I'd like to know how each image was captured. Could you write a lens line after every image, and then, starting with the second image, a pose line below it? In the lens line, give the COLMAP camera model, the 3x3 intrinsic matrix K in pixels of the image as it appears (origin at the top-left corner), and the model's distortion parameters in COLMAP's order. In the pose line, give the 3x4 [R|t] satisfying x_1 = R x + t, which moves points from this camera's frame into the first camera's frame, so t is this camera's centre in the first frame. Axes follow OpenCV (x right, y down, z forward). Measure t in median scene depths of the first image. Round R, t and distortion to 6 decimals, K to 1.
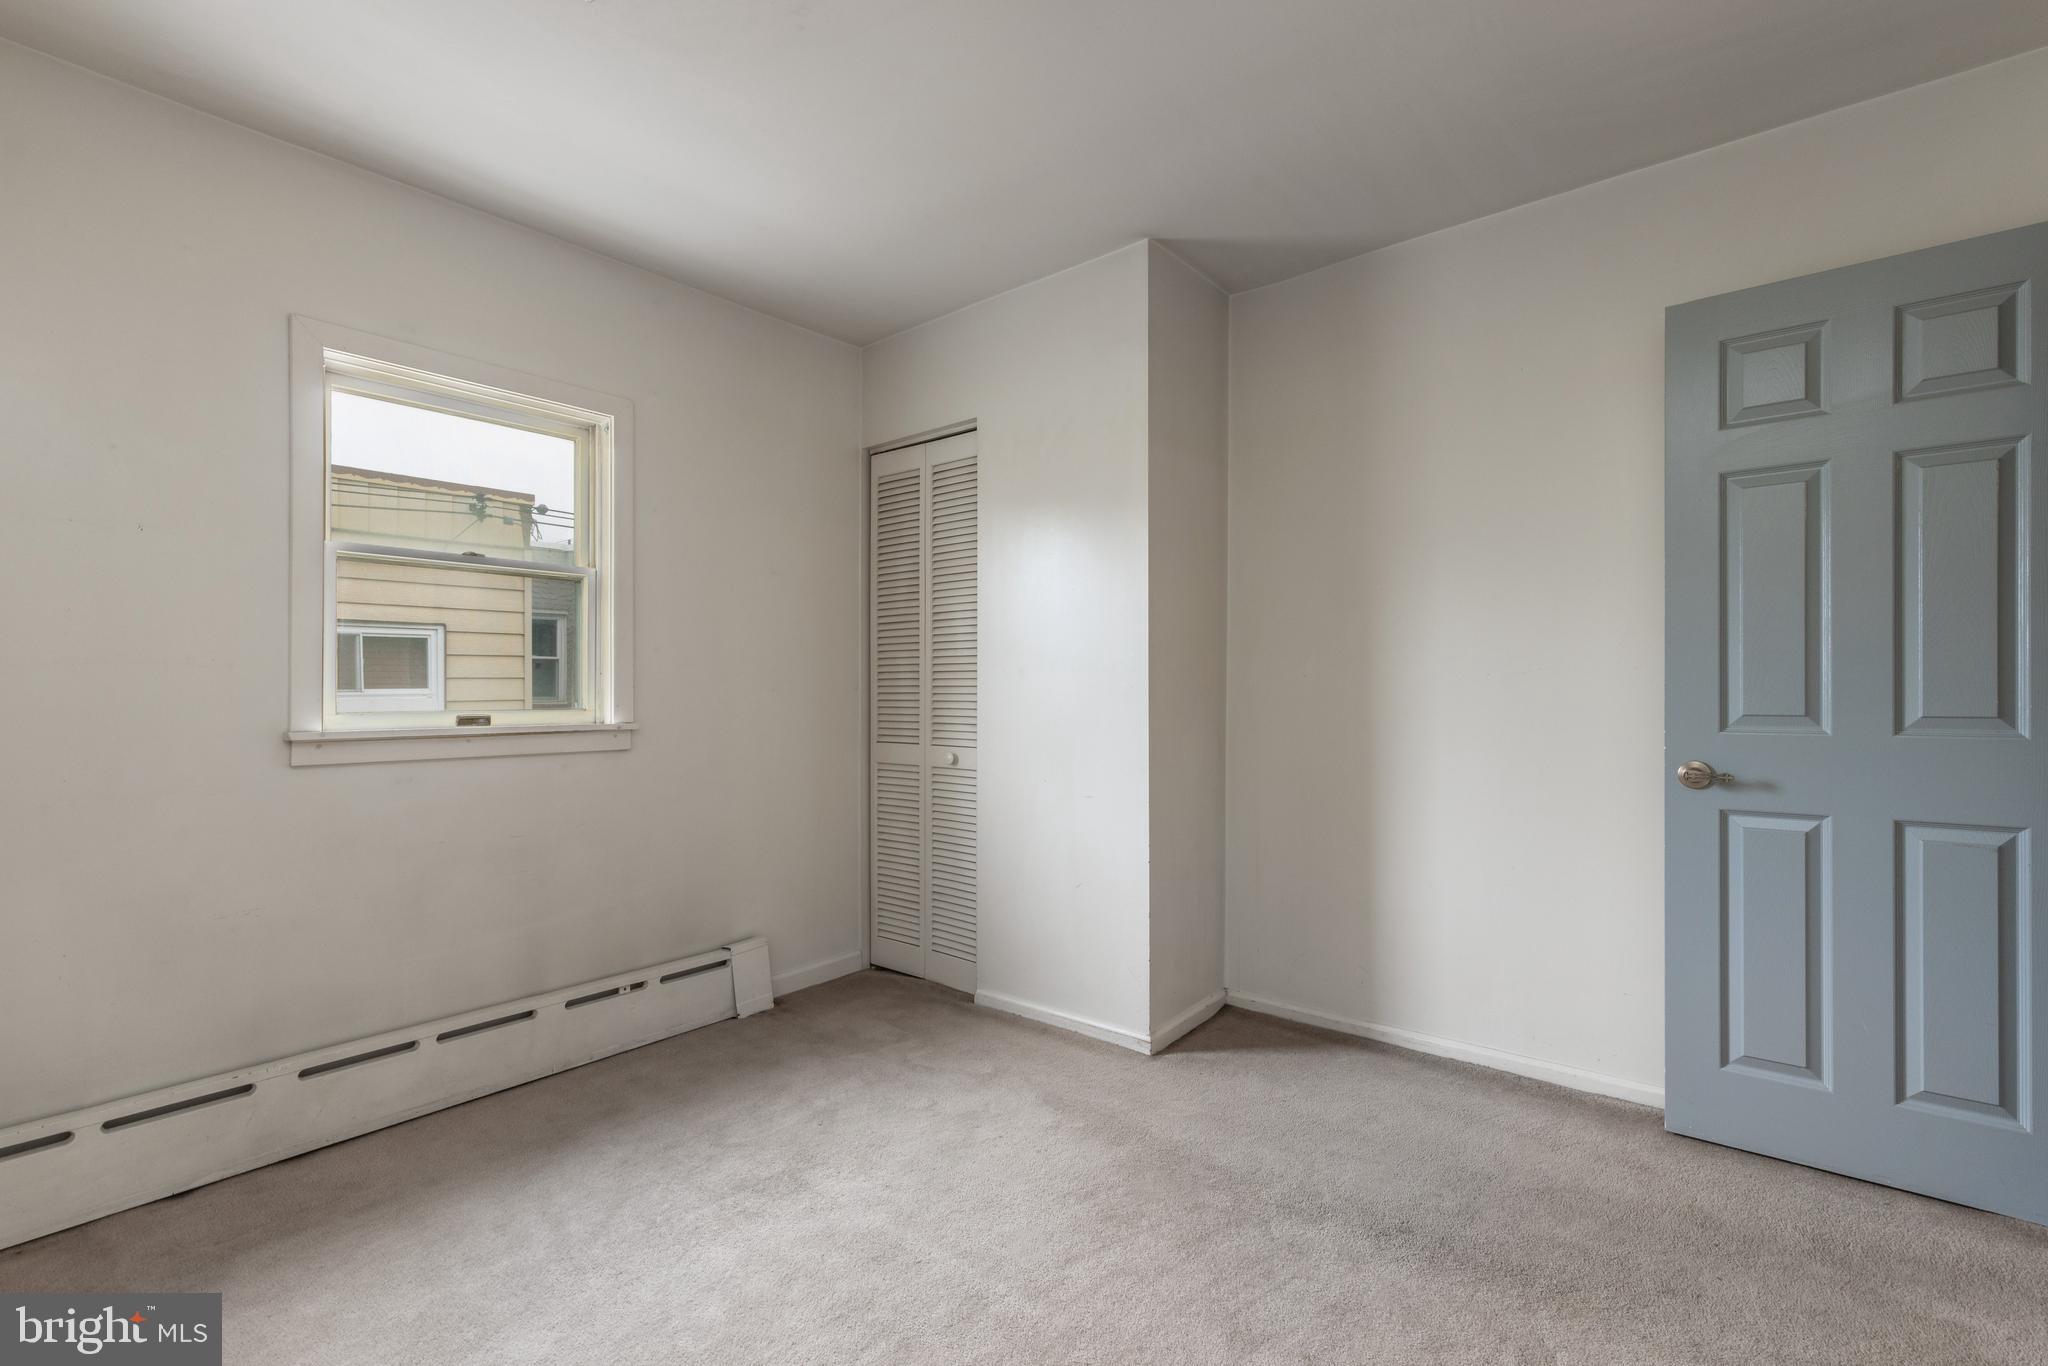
lens RADIAL K [[934.8, 0, 1025.8], [0, 934.8, 688.2], [0, 0, 1]] dist [0.007923, -0.001208]
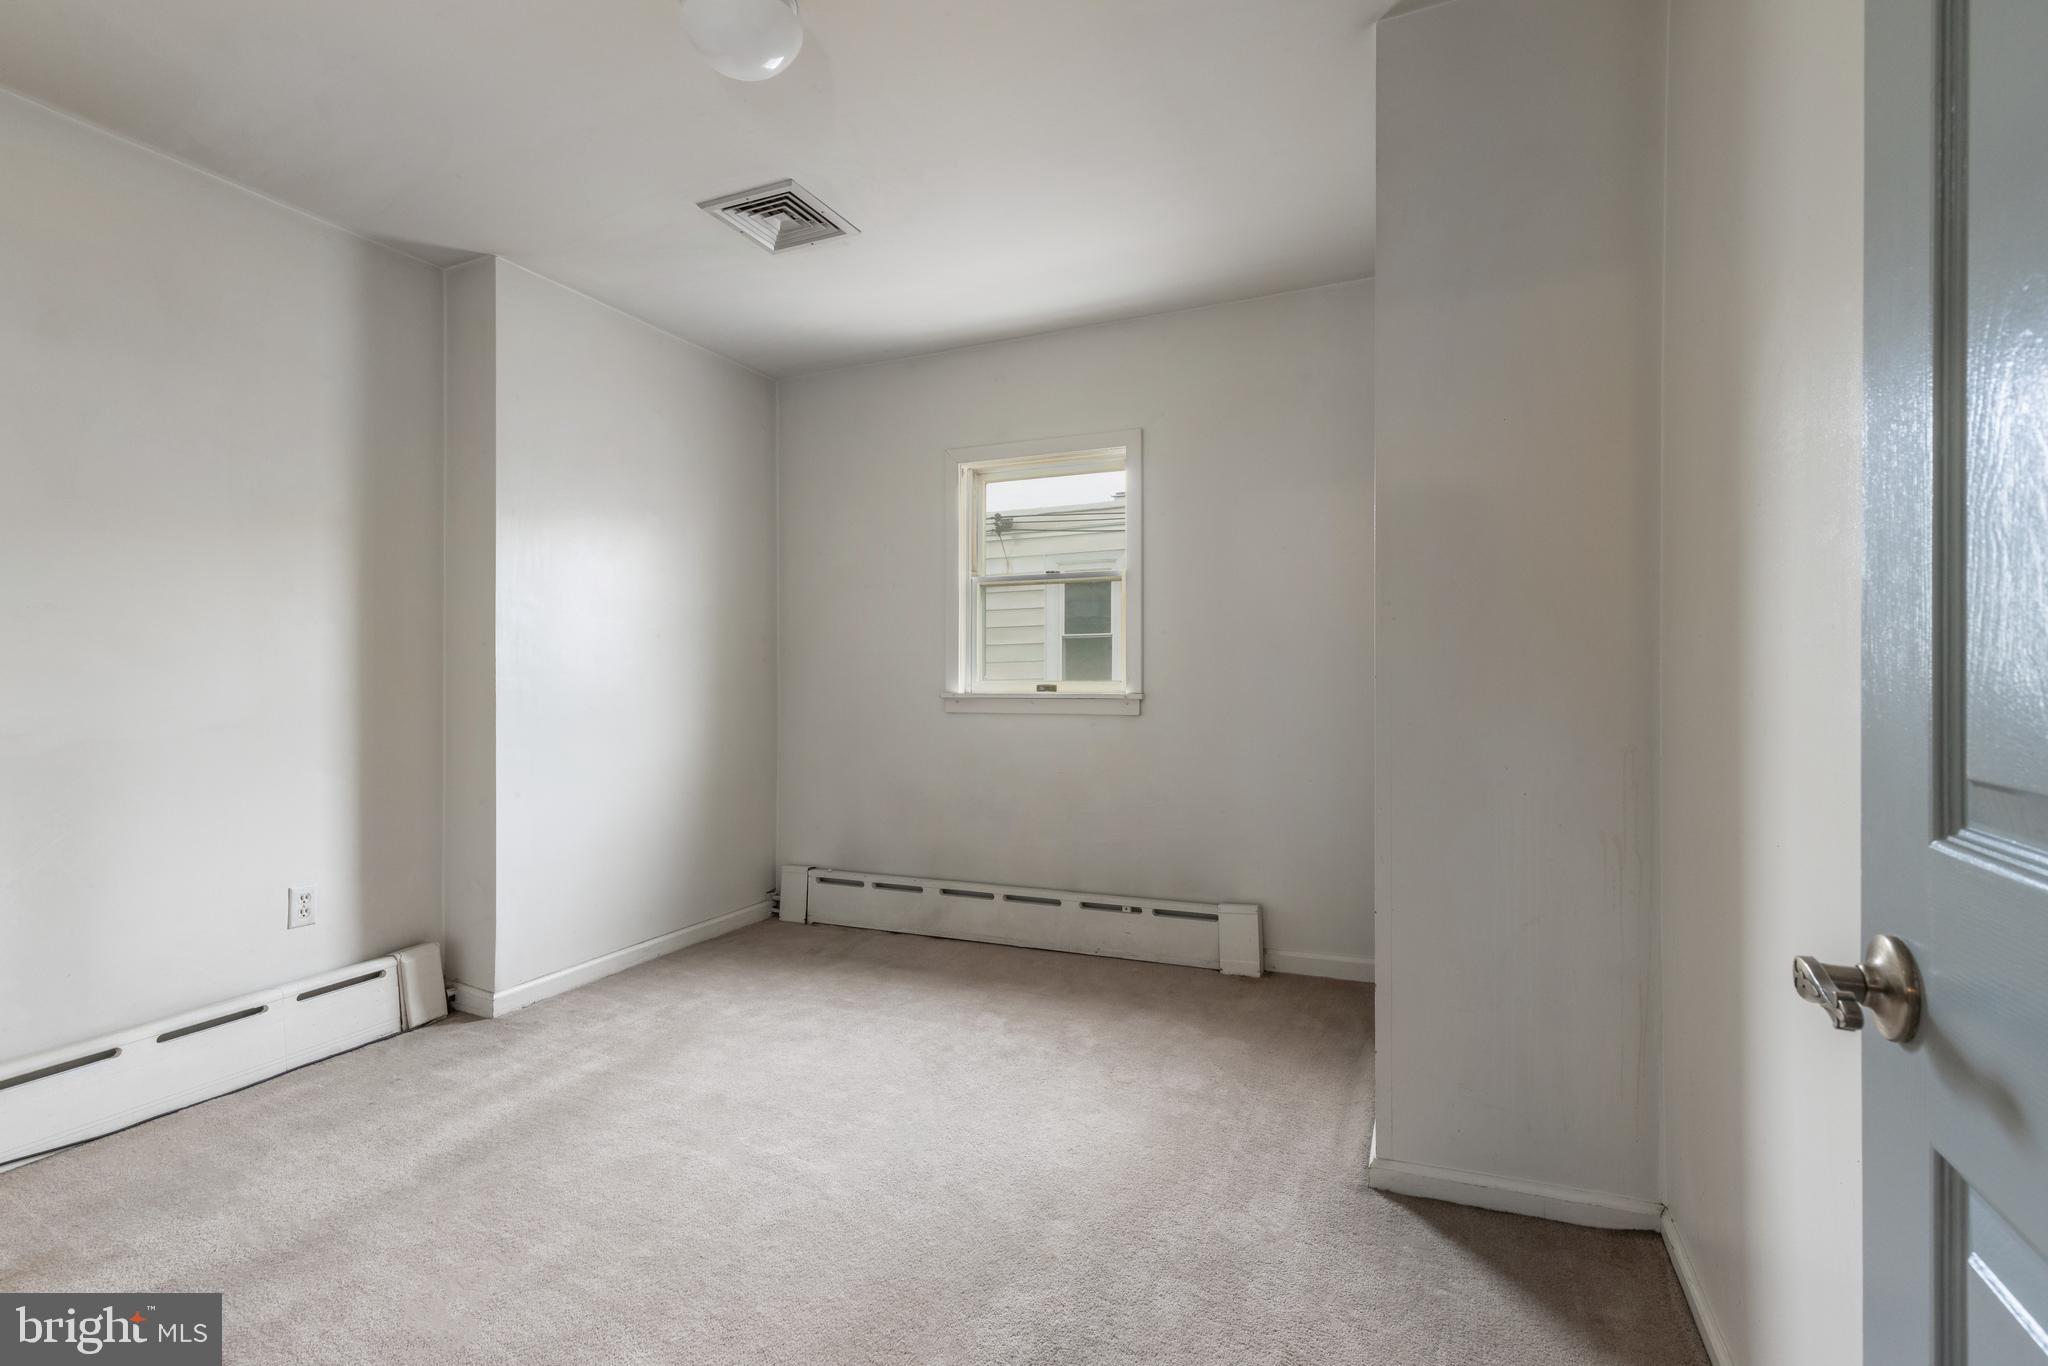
lens RADIAL K [[934.8, 0, 1024.3], [0, 934.8, 678.9], [0, 0, 1]] dist [0.007923, -0.001208]
pose [[0.253946, 0.010387, -0.967163, 0.748519], [0.013053, 0.999814, 0.014165, -0.000228], [0.967130, -0.016222, 0.253763, 0.583807]]
